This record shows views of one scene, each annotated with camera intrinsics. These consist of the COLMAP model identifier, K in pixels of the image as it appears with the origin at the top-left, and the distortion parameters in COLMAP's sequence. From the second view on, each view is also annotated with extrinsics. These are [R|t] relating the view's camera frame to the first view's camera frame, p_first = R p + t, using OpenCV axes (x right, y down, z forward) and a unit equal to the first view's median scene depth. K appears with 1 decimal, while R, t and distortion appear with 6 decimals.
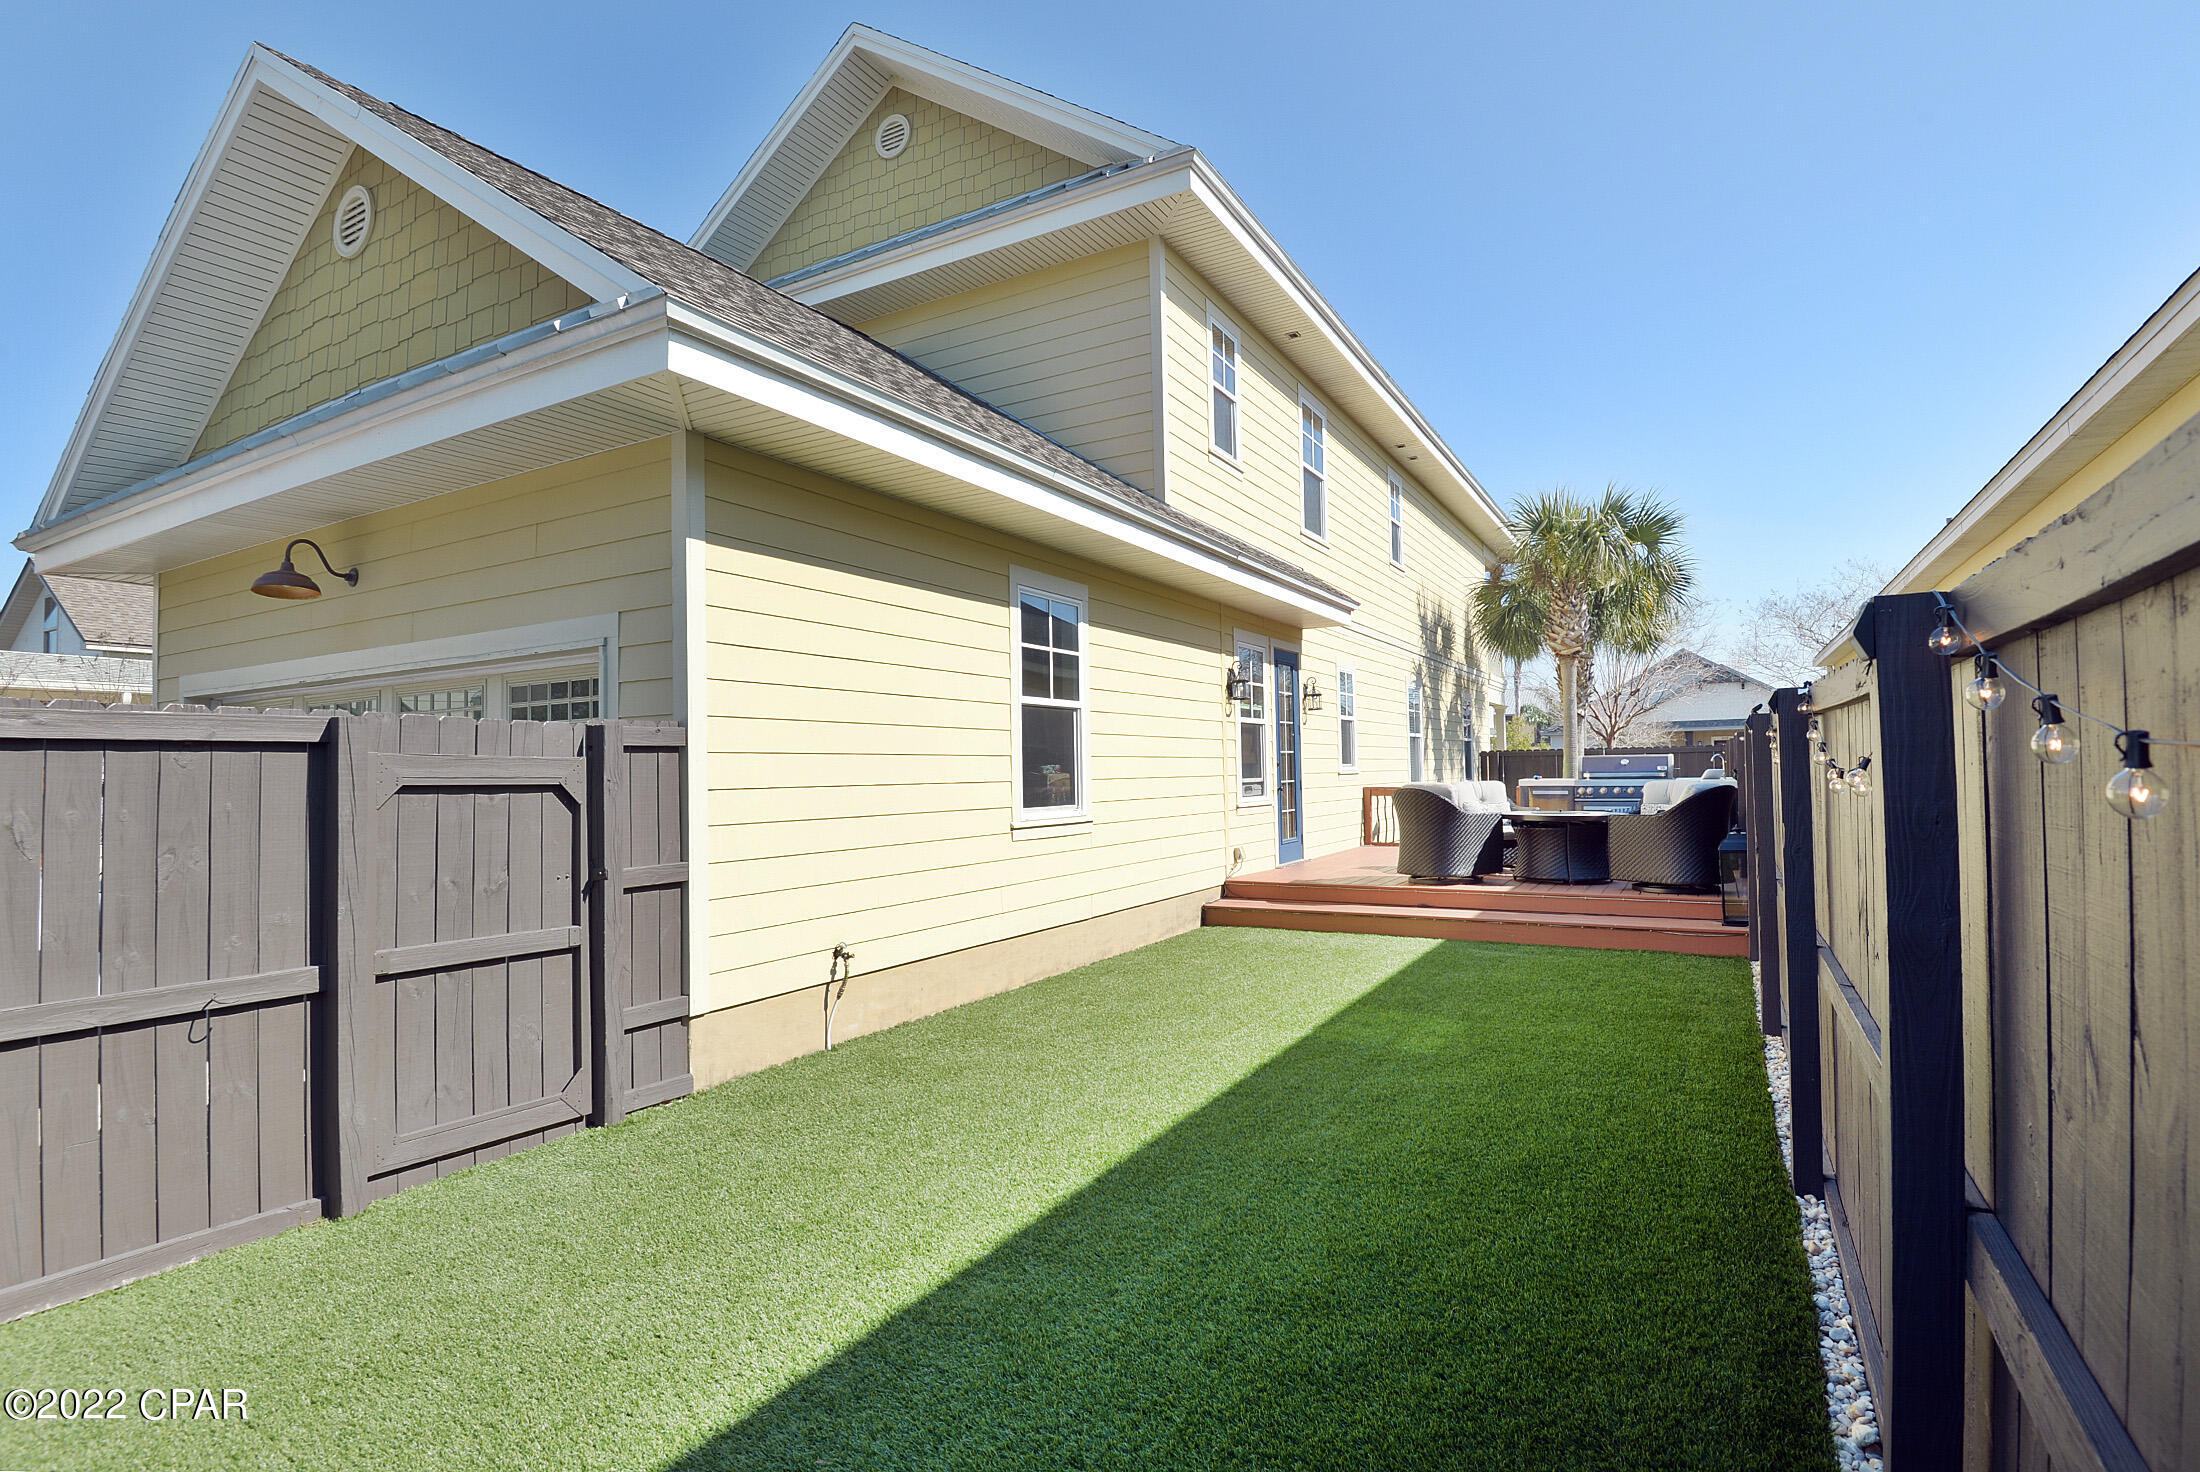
lens RADIAL K [[1049.3, 0, 1114.6], [0, 1049.3, 736.7], [0, 0, 1]] dist [-0.013759, -0.020452]
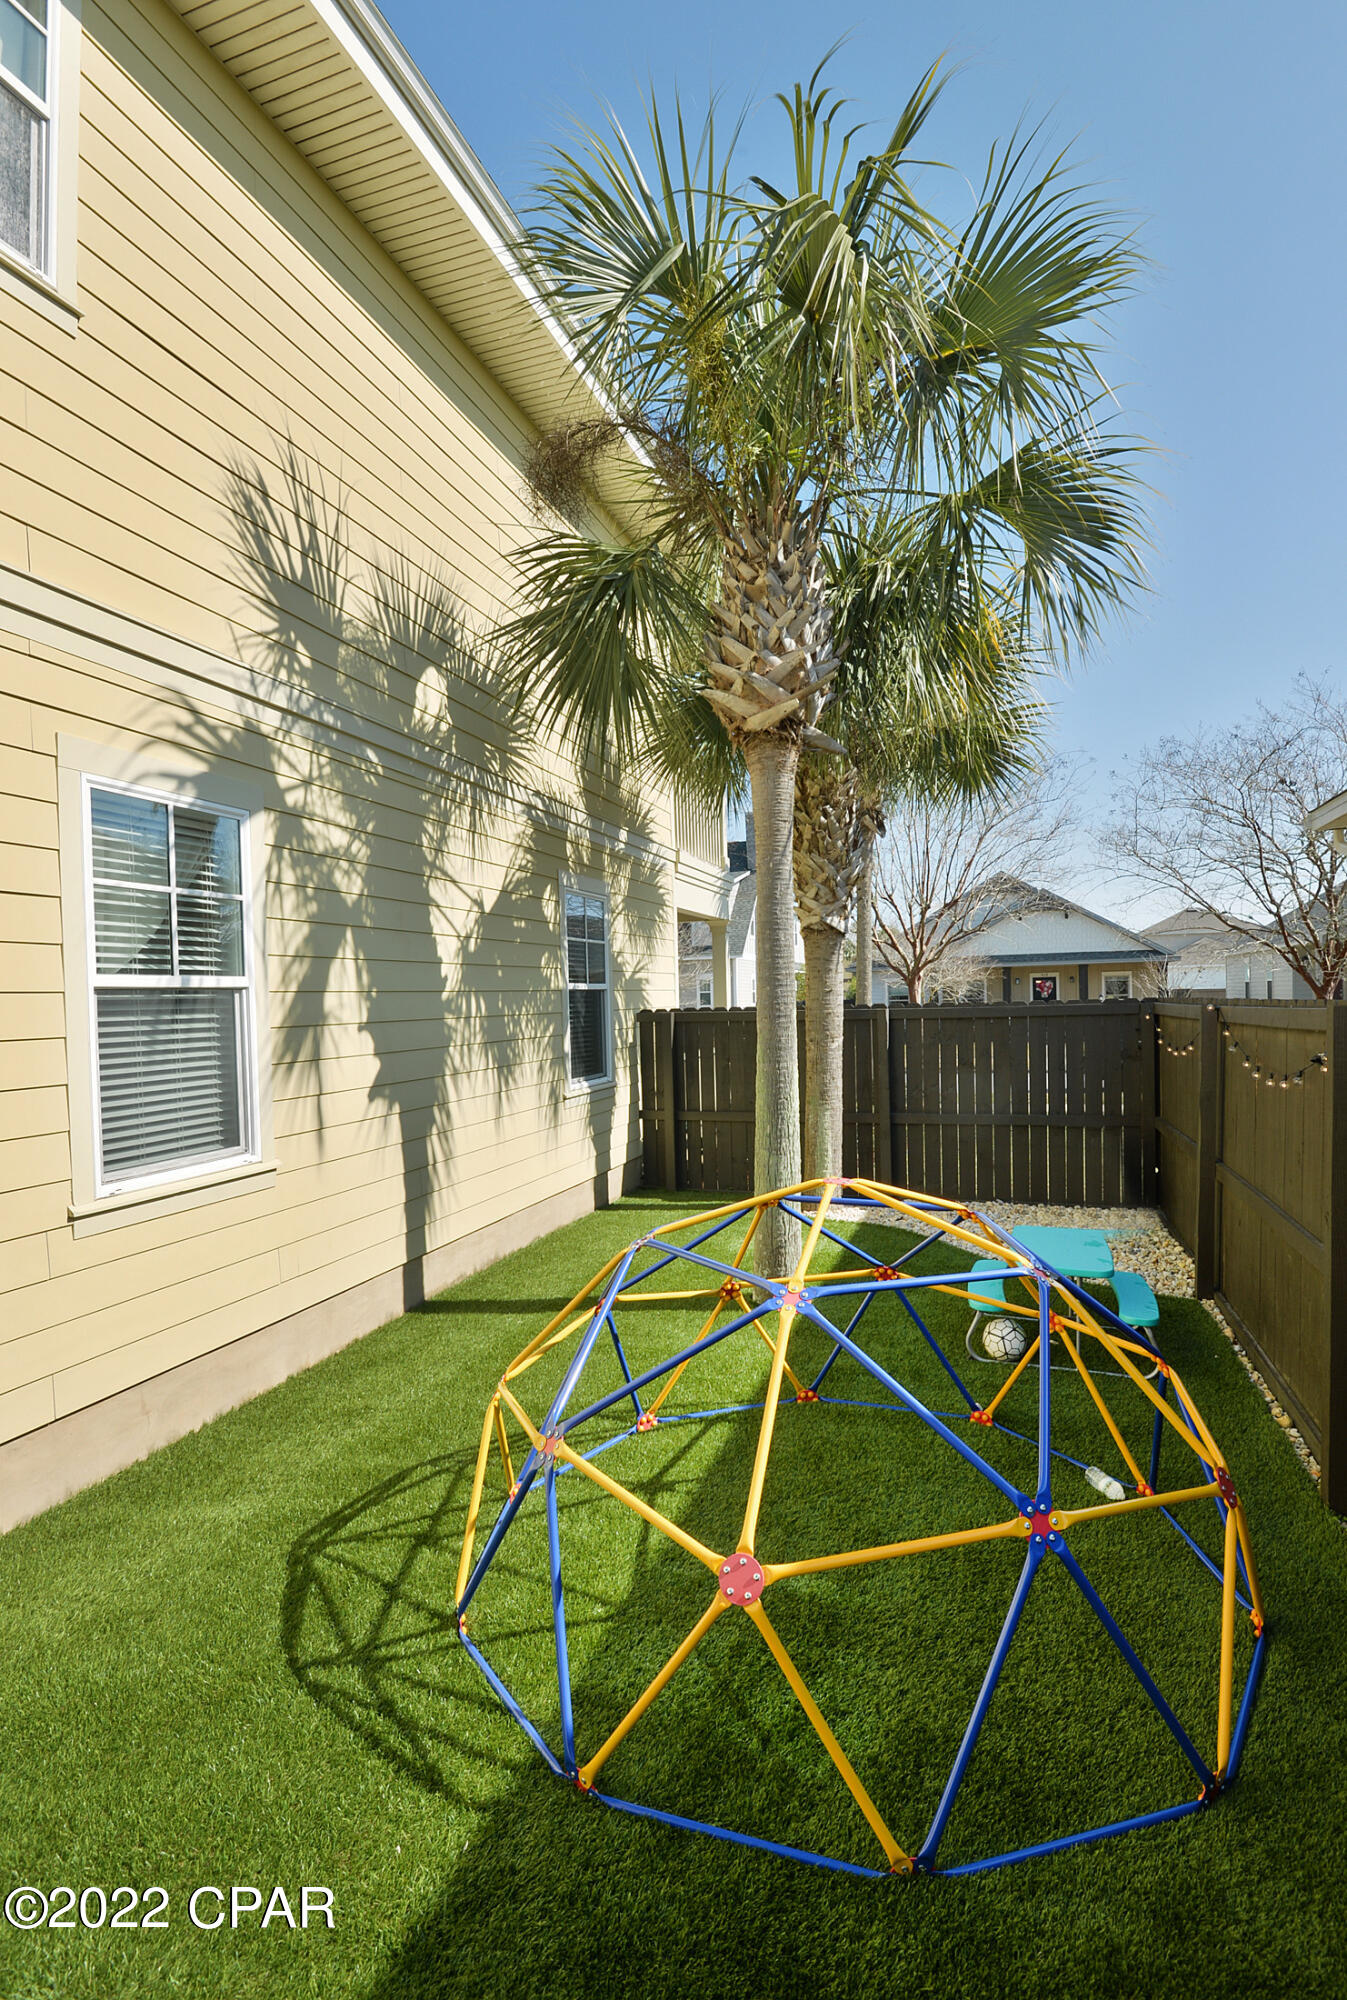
lens RADIAL K [[971.3, 0, 685.8], [0, 971.3, 1031.4], [0, 0, 1]] dist [-0.000688, -0.000128]
pose [[0.979883, -0.016333, 0.198901, 0.341842], [0.004600, 0.998229, 0.059312, -0.002821], [-0.199518, -0.057204, 0.978223, 0.692640]]
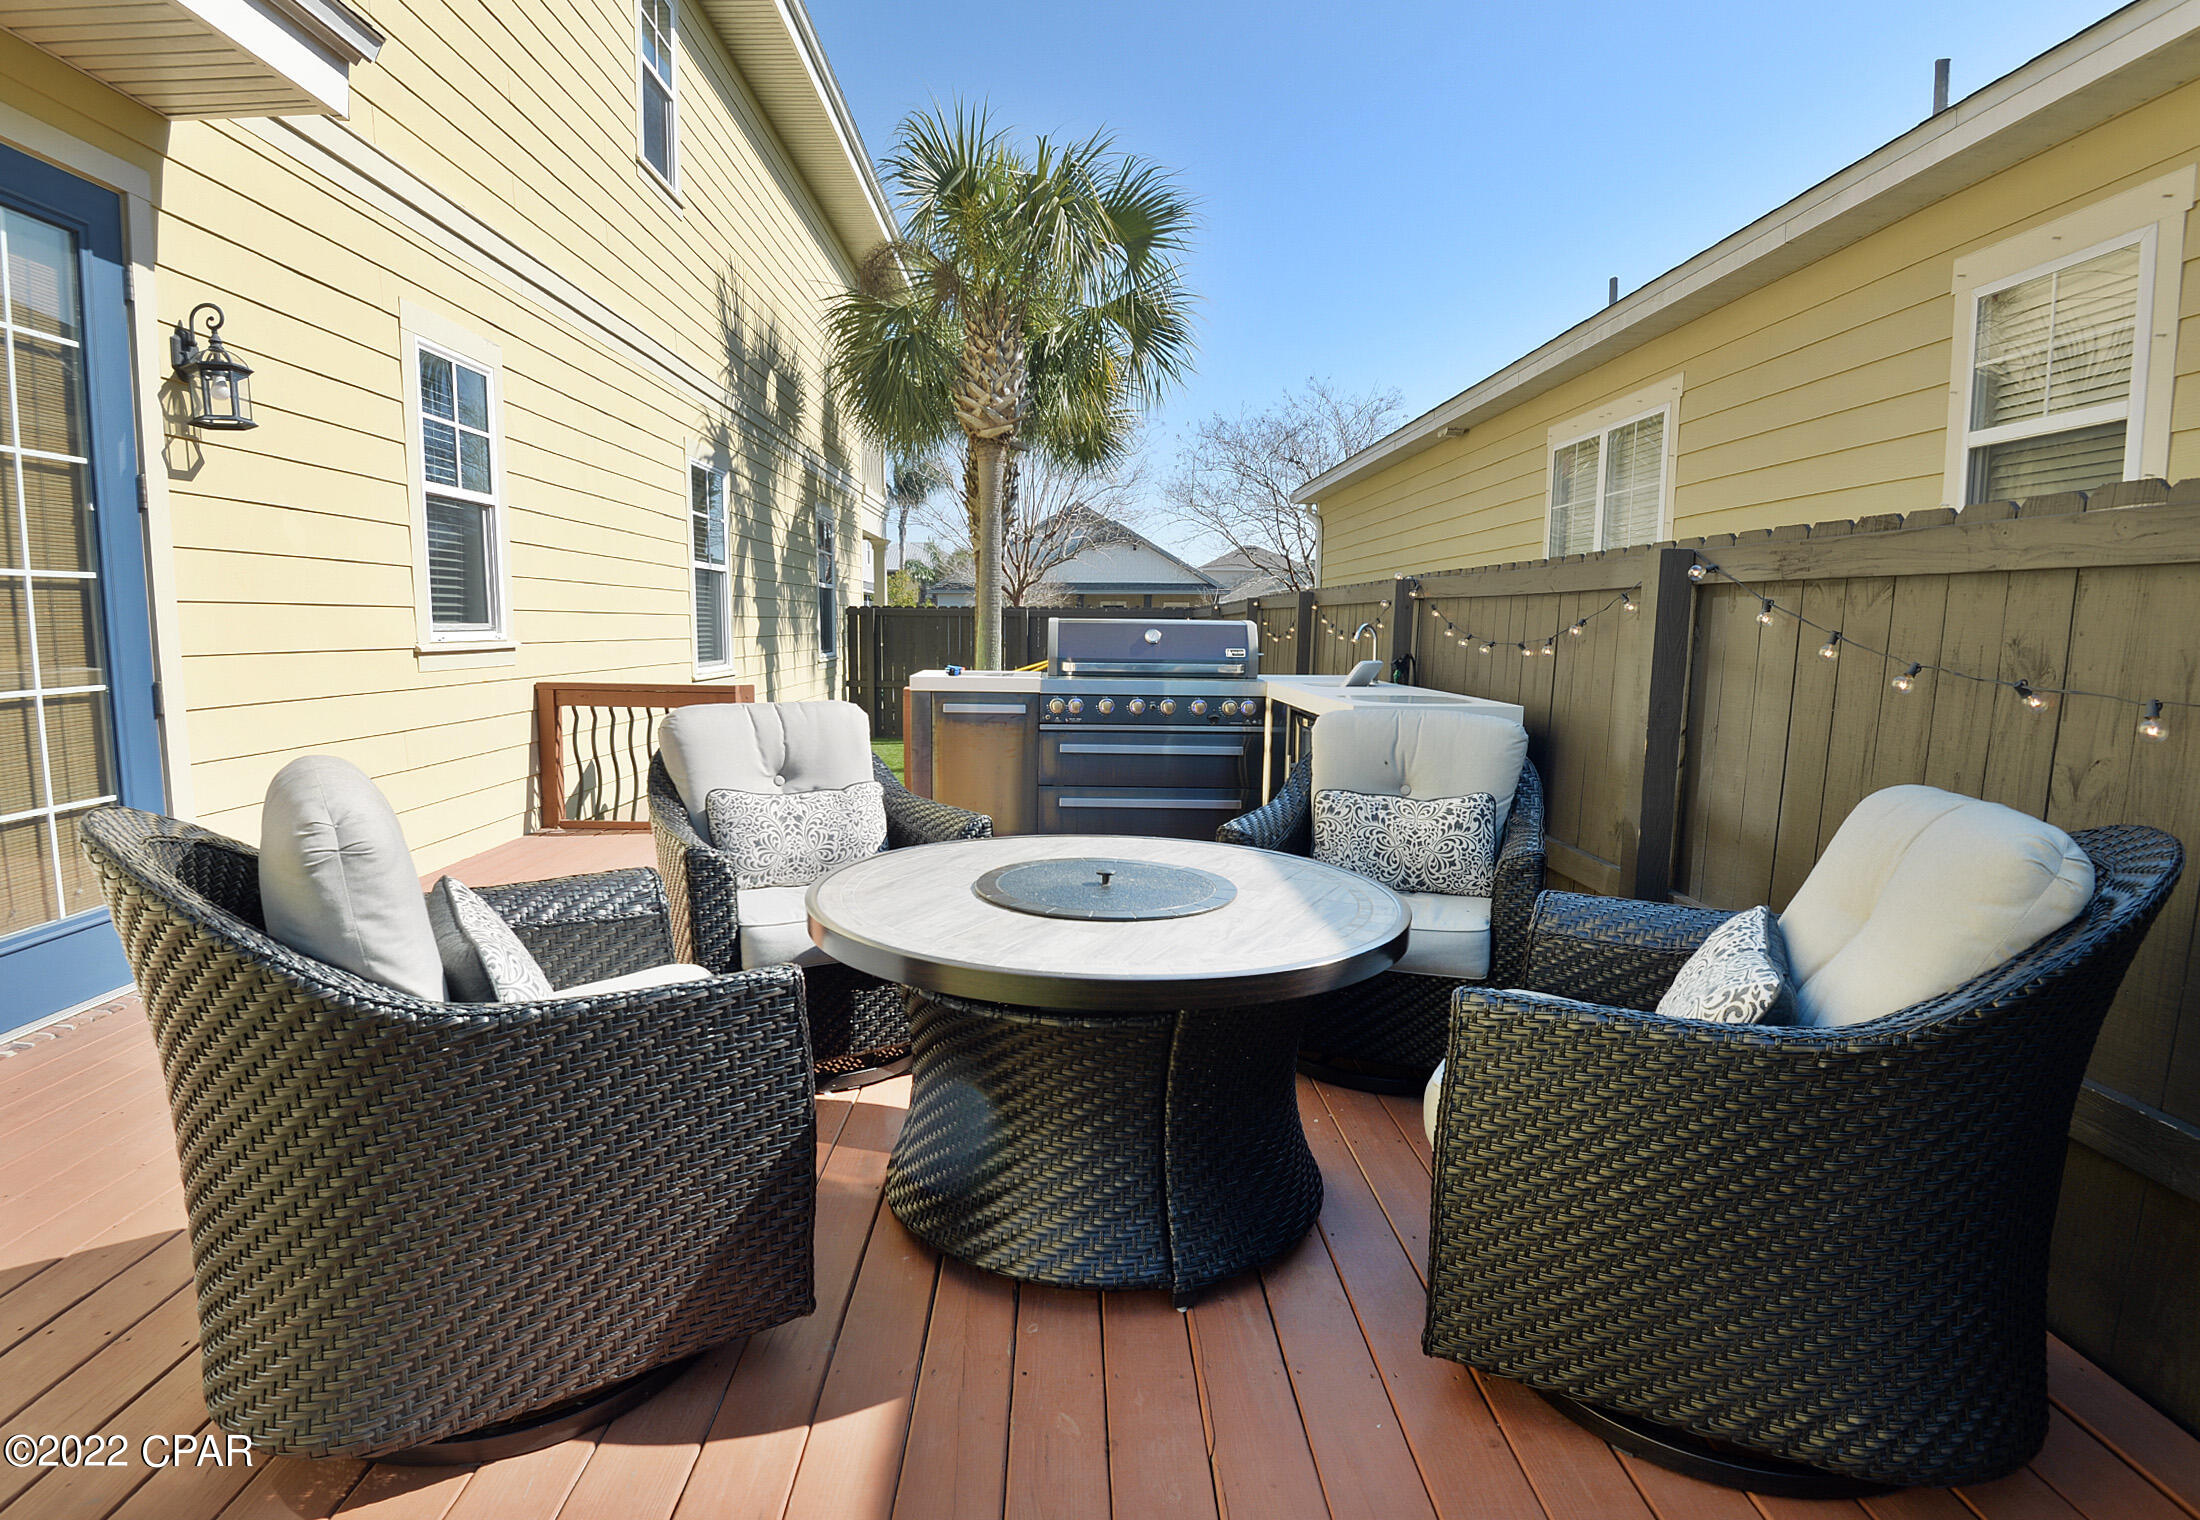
lens RADIAL K [[1091.5, 0, 1037.9], [0, 1091.5, 767.5], [0, 0, 1]] dist [-0.000970, -0.000218]
pose [[0.881157, -0.037869, 0.471305, 0.166029], [-0.037594, 0.988020, 0.149674, 0.008691], [-0.471327, -0.149605, 0.869177, 0.436941]]
